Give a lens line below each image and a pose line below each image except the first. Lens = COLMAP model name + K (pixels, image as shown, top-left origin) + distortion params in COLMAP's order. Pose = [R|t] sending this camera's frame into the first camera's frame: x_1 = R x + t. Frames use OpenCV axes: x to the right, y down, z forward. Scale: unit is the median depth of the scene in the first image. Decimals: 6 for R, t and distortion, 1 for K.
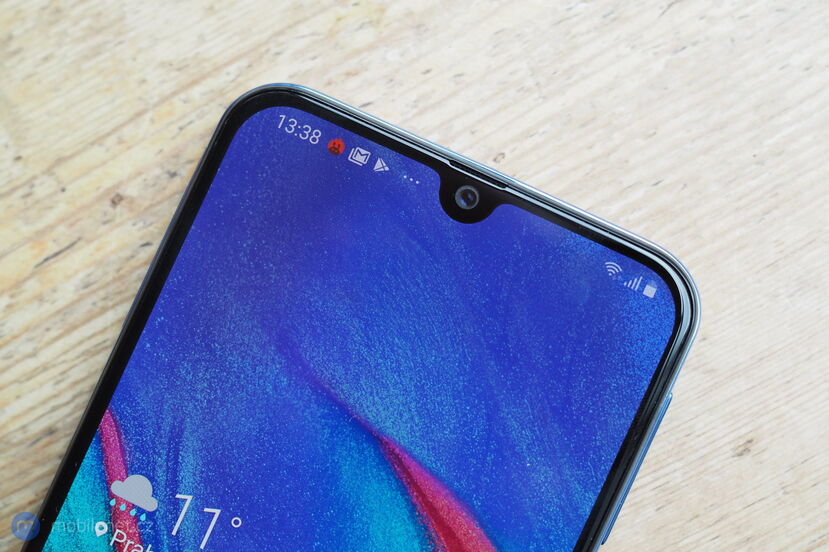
lens RADIAL K [[1240.1, 0, 414.5], [0, 1240.1, 276.0], [0, 0, 1]] dist [-0.153034, 0.024769]
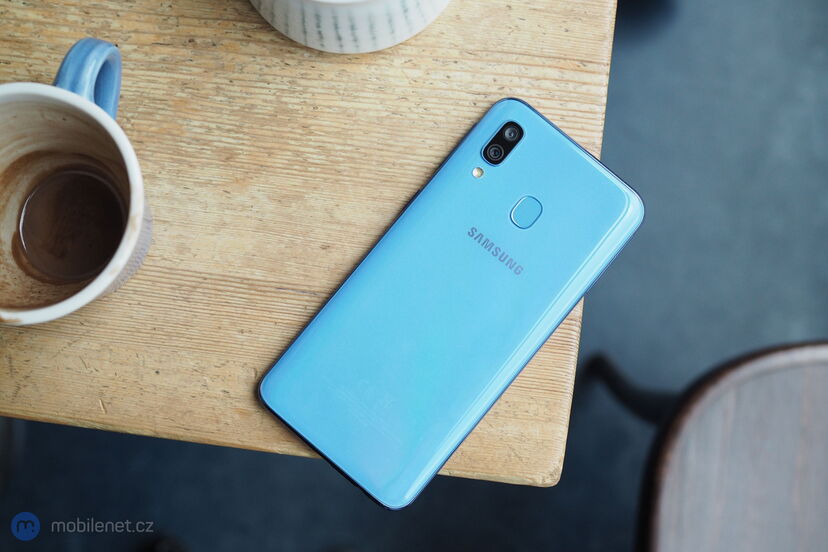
lens RADIAL K [[1238.6, 0, 414.0], [0, 1238.6, 276.0], [0, 0, 1]] dist [-0.153034, 0.024769]
pose [[0.816638, 0.576789, -0.020405, 0.506764], [-0.577039, 0.816665, -0.009231, 0.102786], [0.011340, 0.019313, 0.999749, -1.662189]]
